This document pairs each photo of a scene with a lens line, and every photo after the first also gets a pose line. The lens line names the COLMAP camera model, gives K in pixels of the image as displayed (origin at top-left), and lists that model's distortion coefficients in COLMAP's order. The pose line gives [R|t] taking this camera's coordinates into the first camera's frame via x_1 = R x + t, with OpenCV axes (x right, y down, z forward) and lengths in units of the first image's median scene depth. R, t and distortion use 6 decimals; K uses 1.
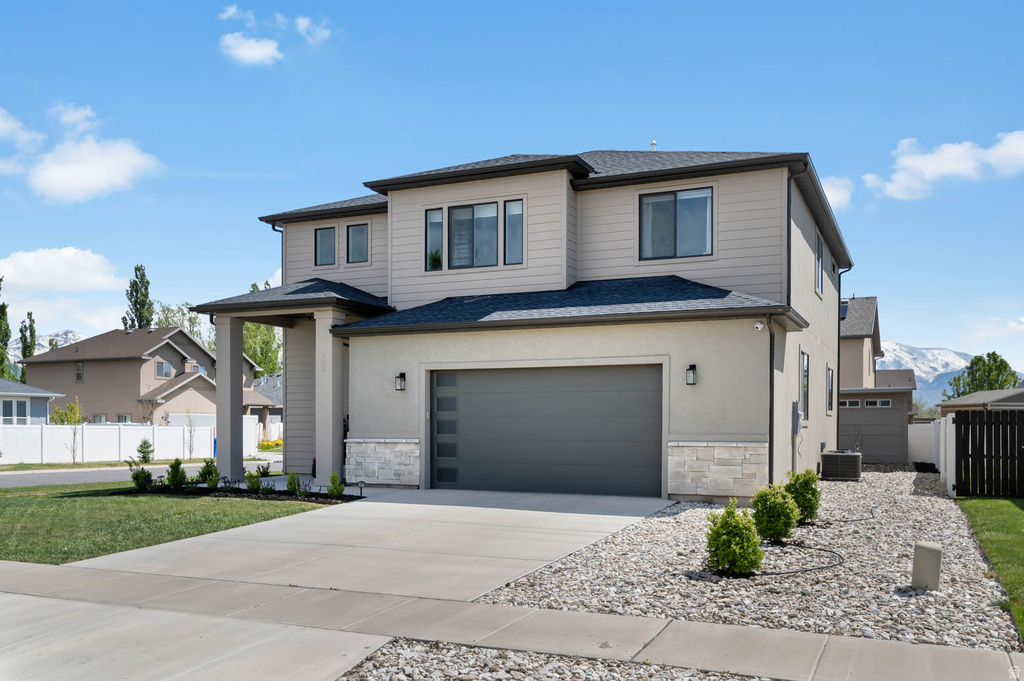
lens RADIAL K [[881.8, 0, 512.0], [0, 881.8, 340.5], [0, 0, 1]] dist [-0.006088, -0.001067]
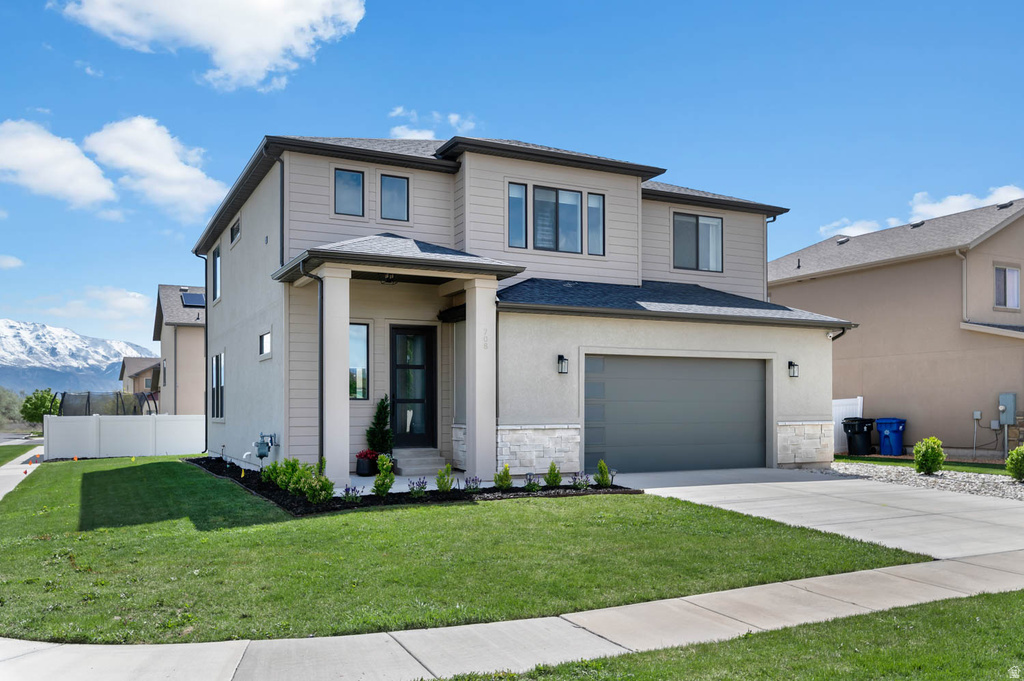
lens RADIAL K [[807.4, 0, 512.0], [0, 807.4, 340.5], [0, 0, 1]] dist [0.005117, 0.000645]
pose [[0.640266, 0.059848, 0.765818, -0.825334], [-0.069290, 0.997396, -0.020015, 0.042007], [-0.765022, -0.040249, 0.642746, 0.481605]]
